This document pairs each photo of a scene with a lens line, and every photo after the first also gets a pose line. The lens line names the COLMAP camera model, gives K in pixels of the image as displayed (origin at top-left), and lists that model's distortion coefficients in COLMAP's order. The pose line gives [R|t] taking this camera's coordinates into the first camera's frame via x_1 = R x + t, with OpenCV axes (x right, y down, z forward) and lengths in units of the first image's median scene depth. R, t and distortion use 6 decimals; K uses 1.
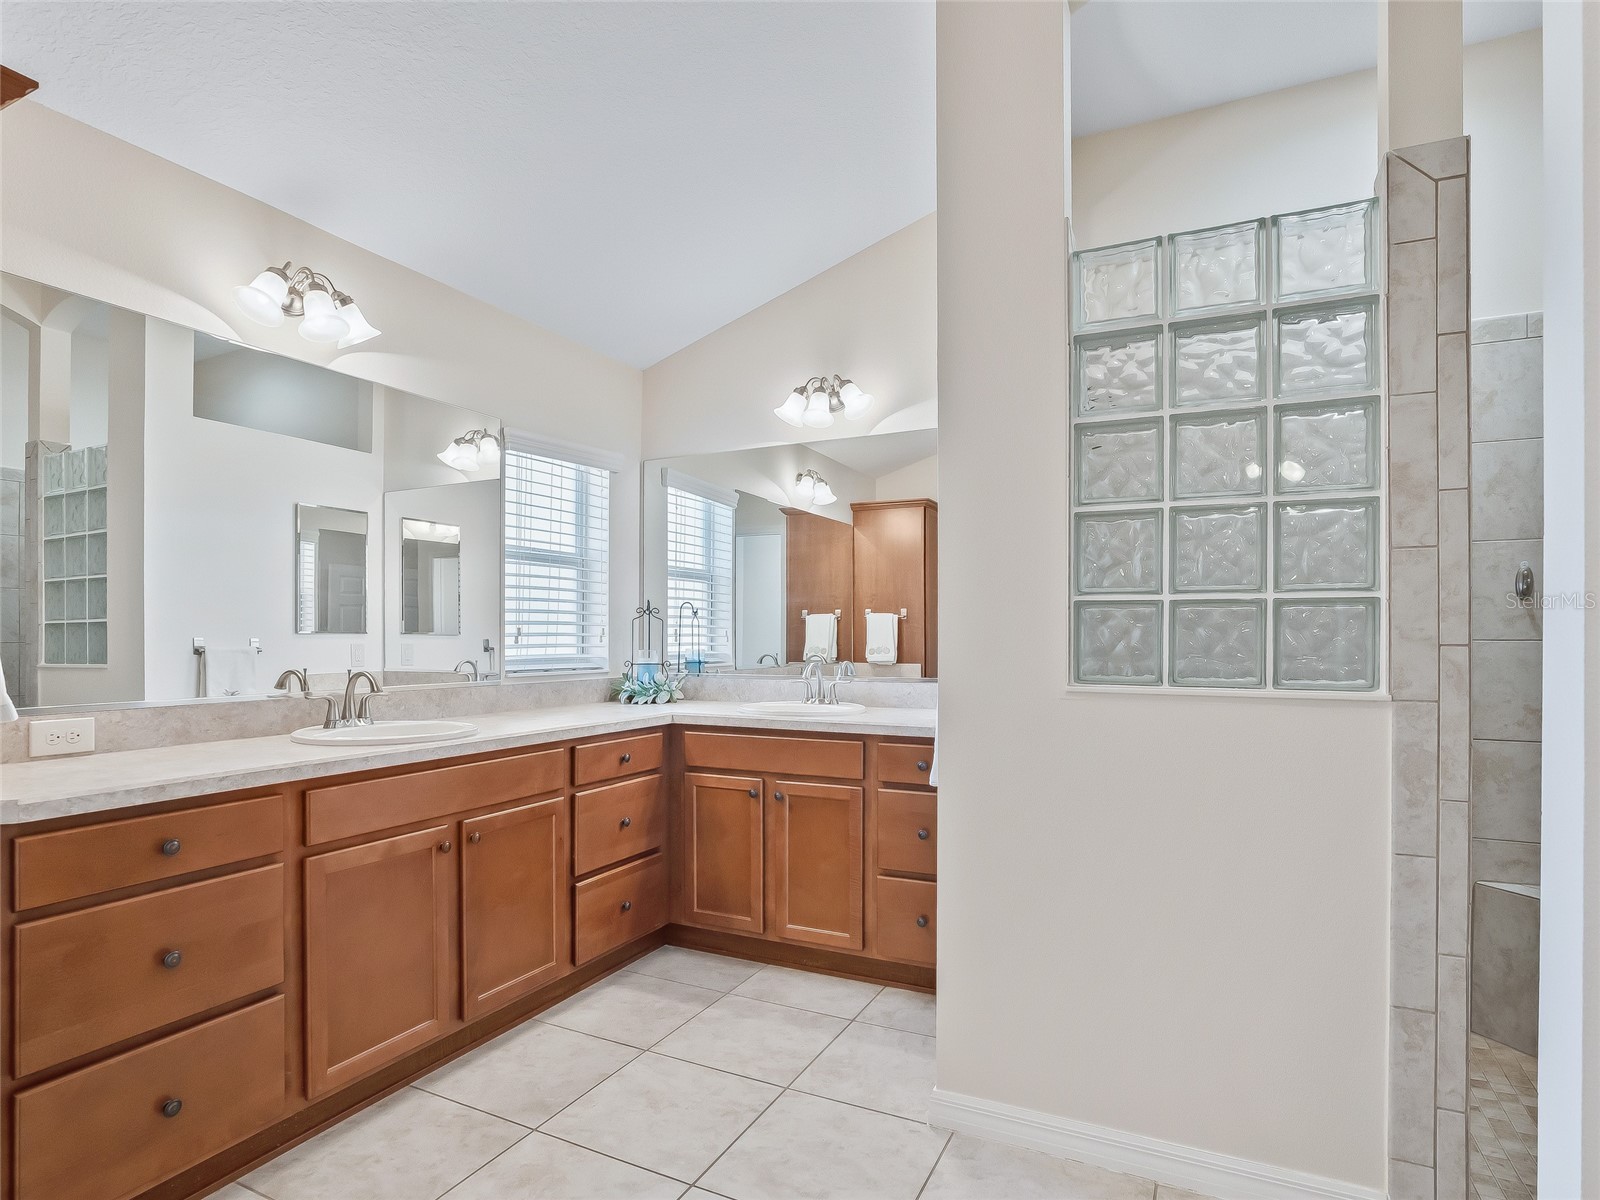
lens RADIAL K [[825.6, 0, 805.0], [0, 825.6, 625.4], [0, 0, 1]] dist [-0.032353, 0.019330]
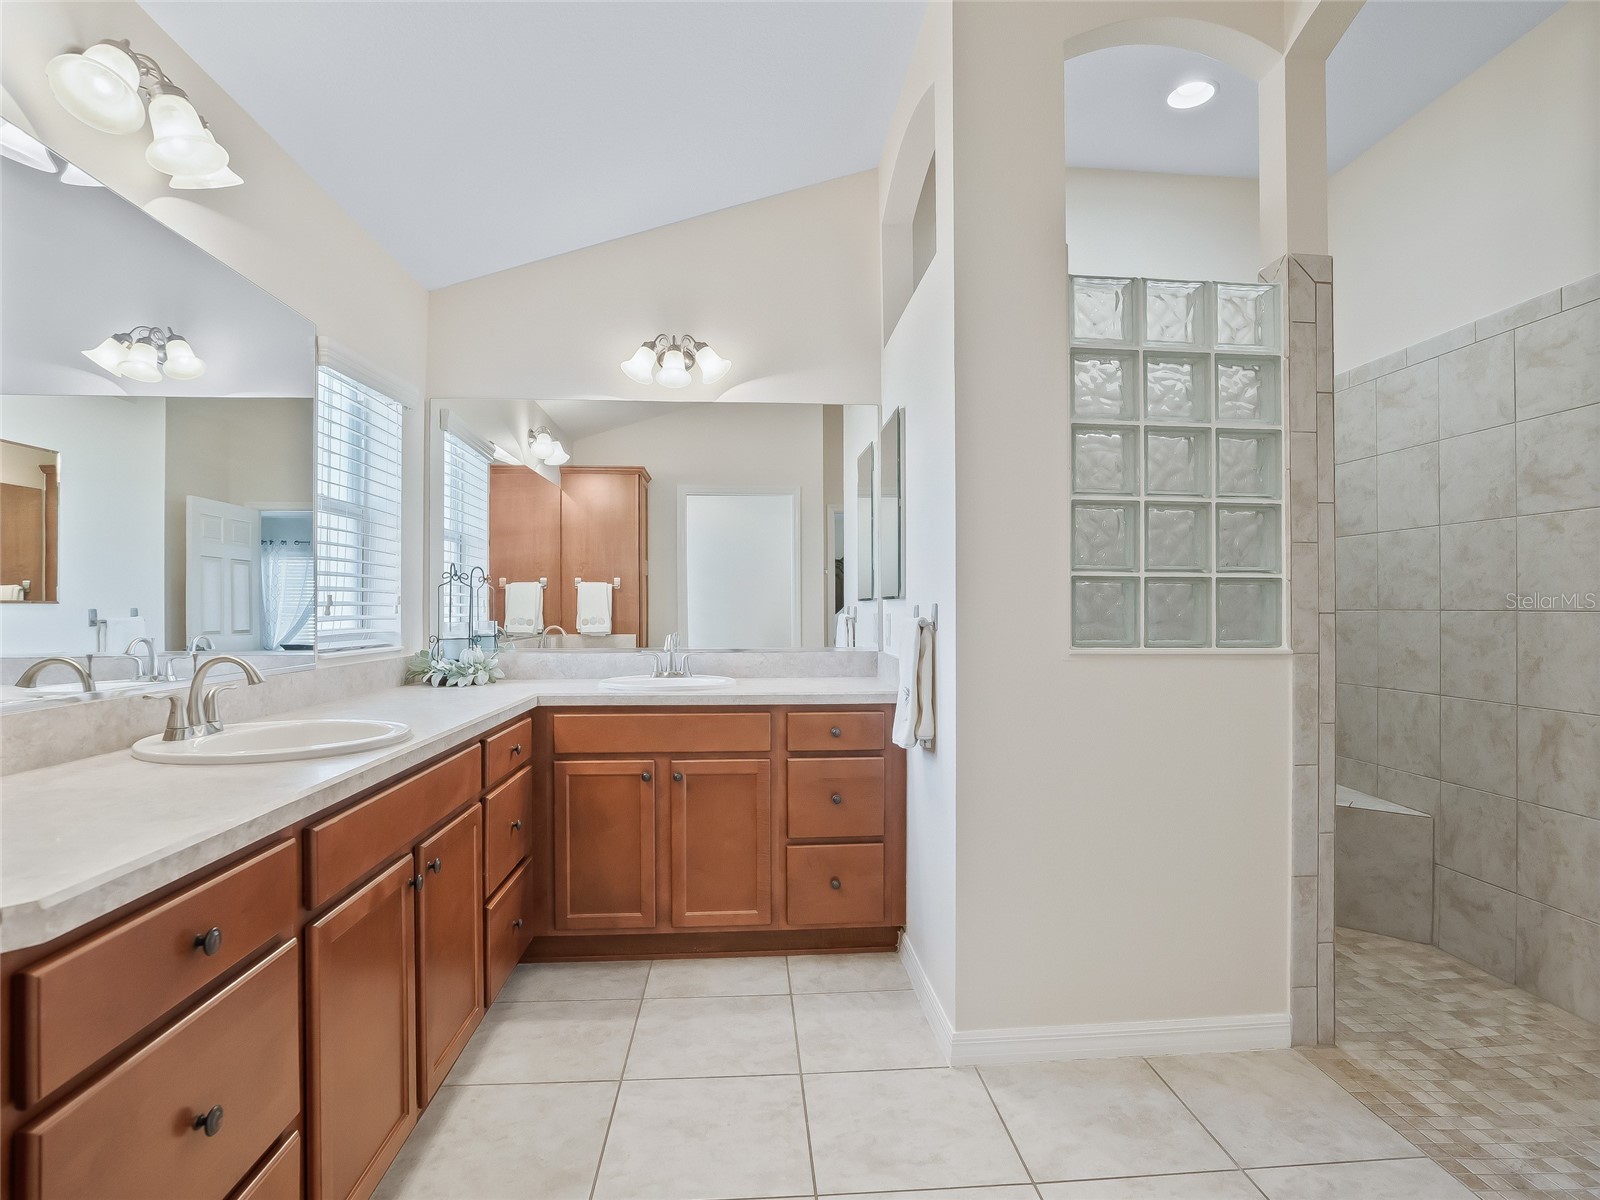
lens RADIAL K [[818.3, 0, 794.8], [0, 818.3, 592.1], [0, 0, 1]] dist [-0.034341, 0.018705]
pose [[0.869575, 0.009318, 0.493713, -0.391777], [-0.007308, 0.999955, -0.006000, 0.001689], [-0.493747, 0.001609, 0.869604, 0.132407]]
